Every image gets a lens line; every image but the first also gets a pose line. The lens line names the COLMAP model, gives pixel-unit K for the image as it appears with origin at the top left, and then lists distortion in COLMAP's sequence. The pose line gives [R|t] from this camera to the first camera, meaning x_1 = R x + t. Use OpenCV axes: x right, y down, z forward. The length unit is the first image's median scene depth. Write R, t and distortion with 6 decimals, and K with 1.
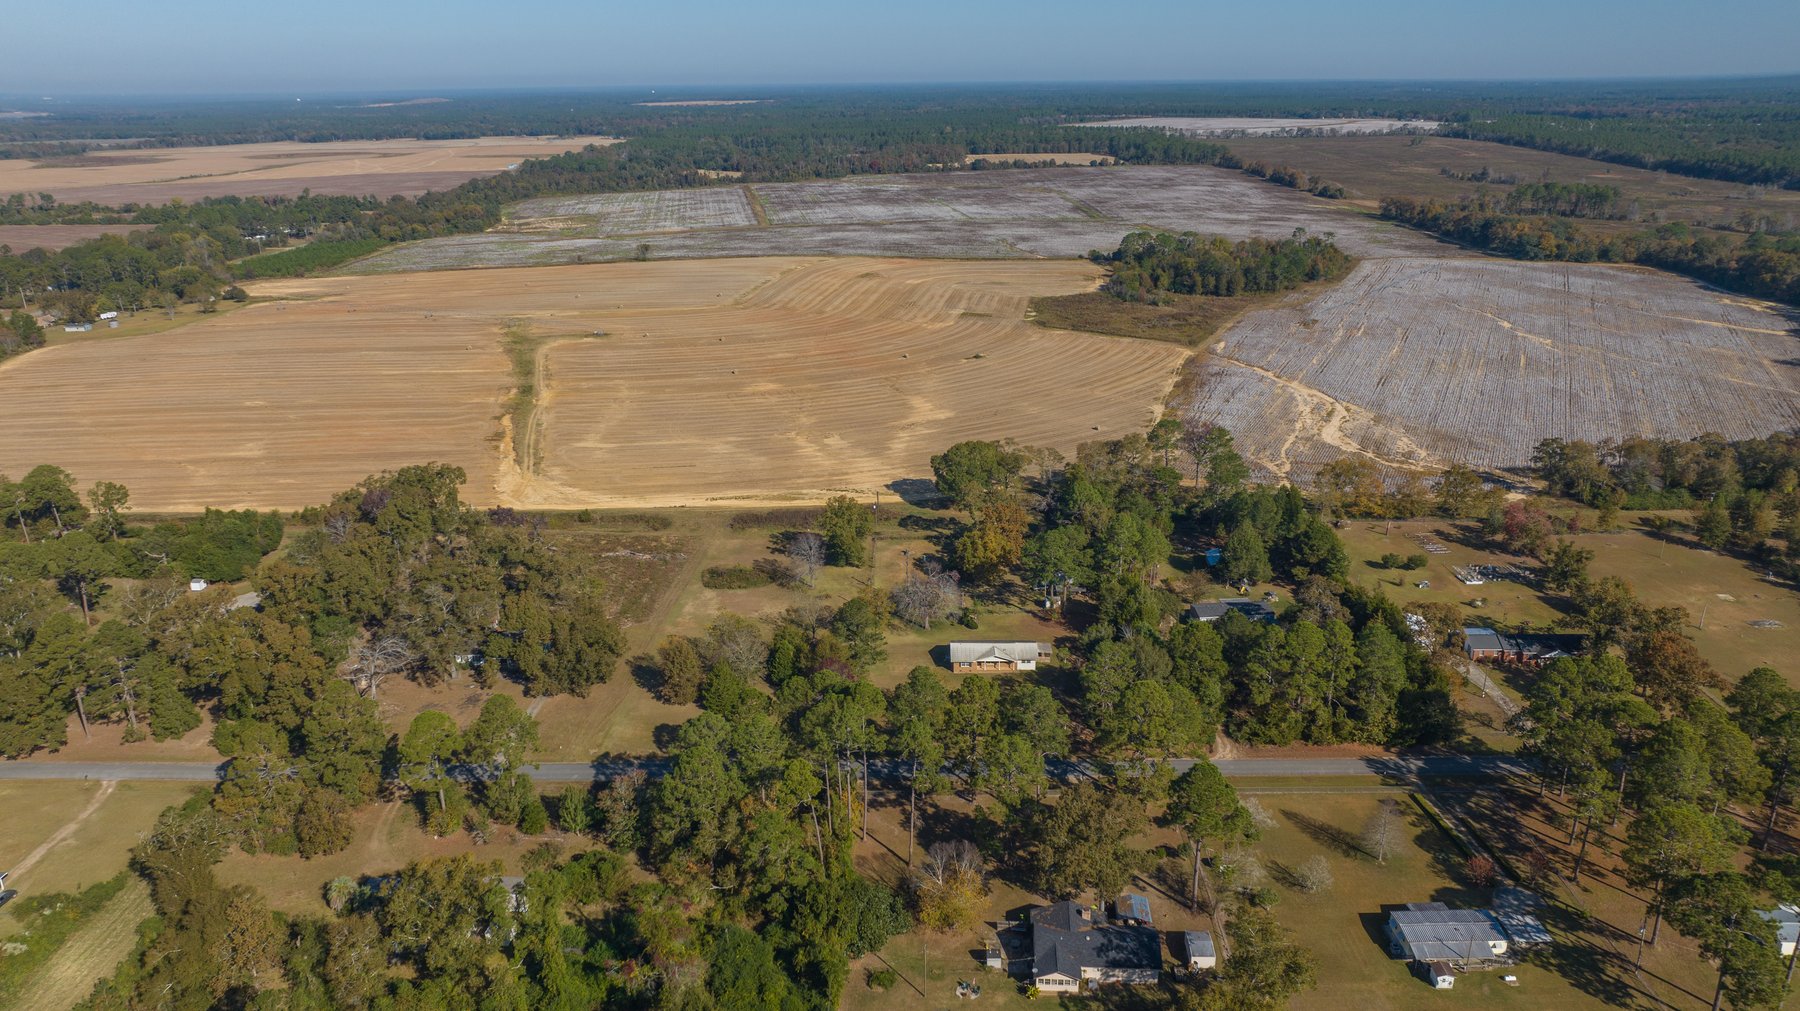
lens RADIAL K [[1271.0, 0, 905.6], [0, 1271.0, 510.5], [0, 0, 1]] dist [-0.034609, 0.038564]
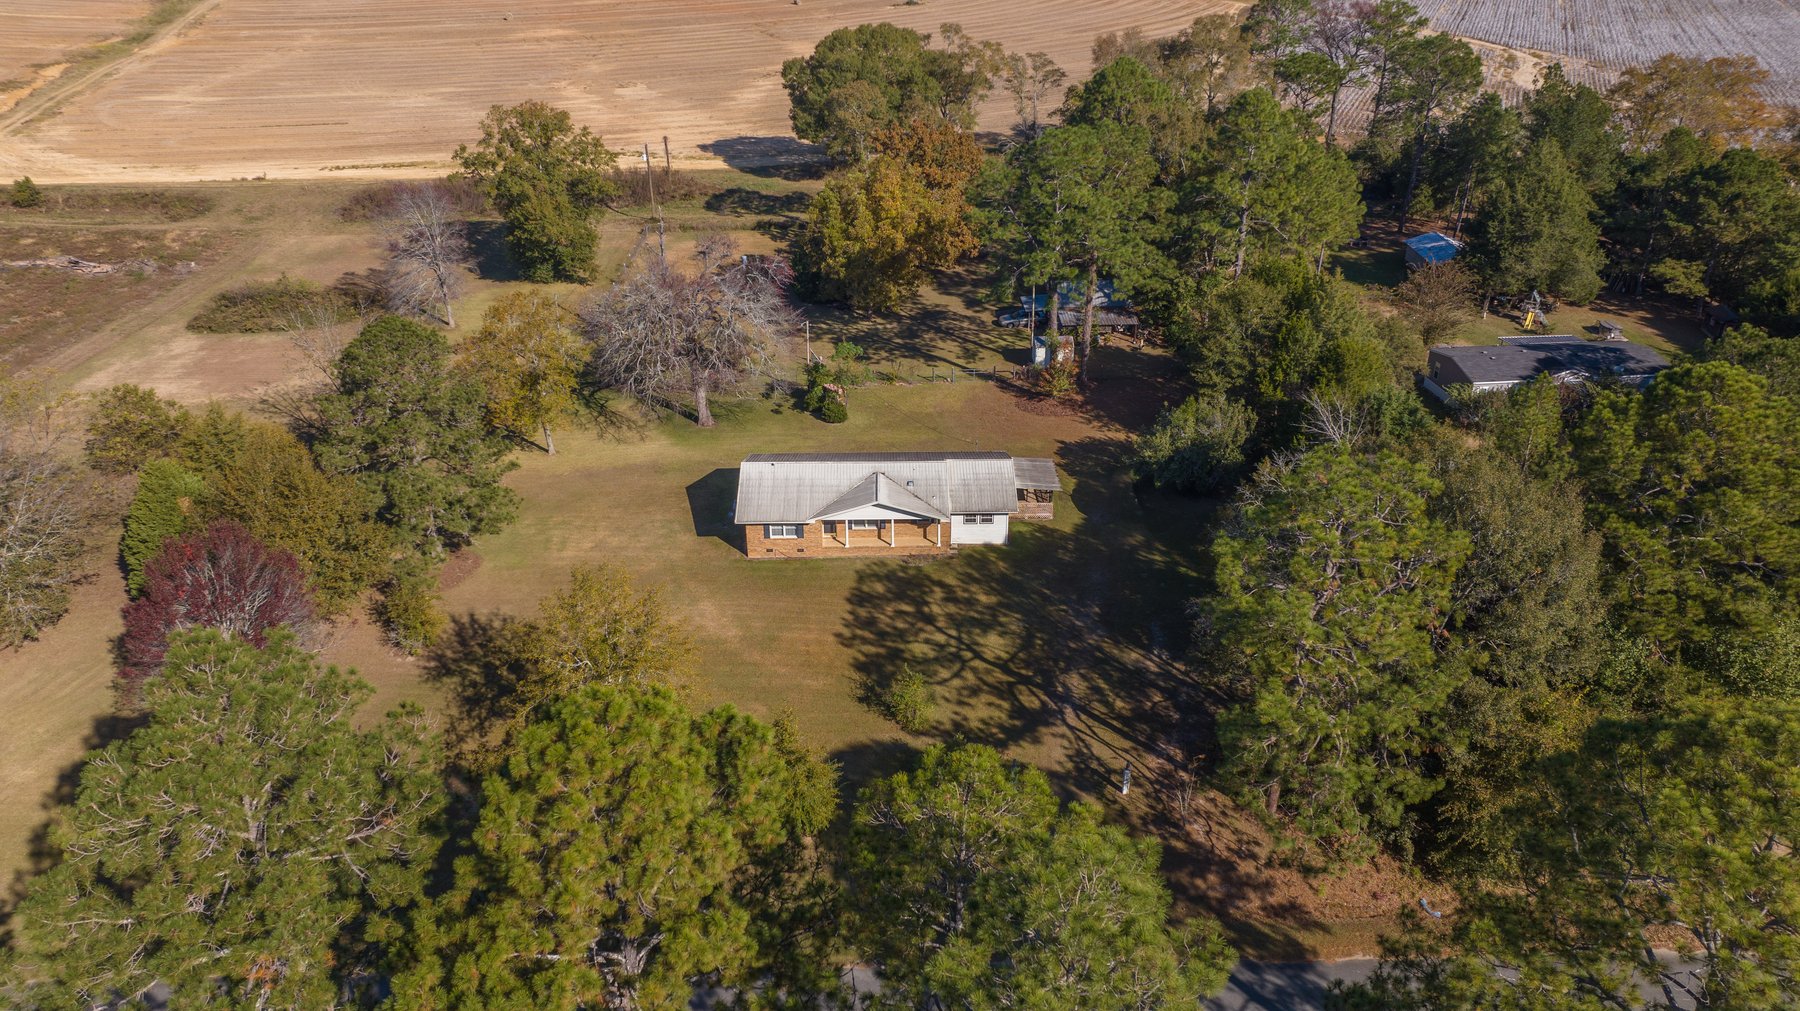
lens RADIAL K [[1271.0, 0, 896.0], [0, 1271.0, 514.9], [0, 0, 1]] dist [-0.034609, 0.038564]
pose [[0.999787, -0.009922, 0.018089, 0.057665], [0.007171, 0.989221, 0.146258, 0.059691], [-0.019346, -0.146097, 0.989081, 0.571633]]
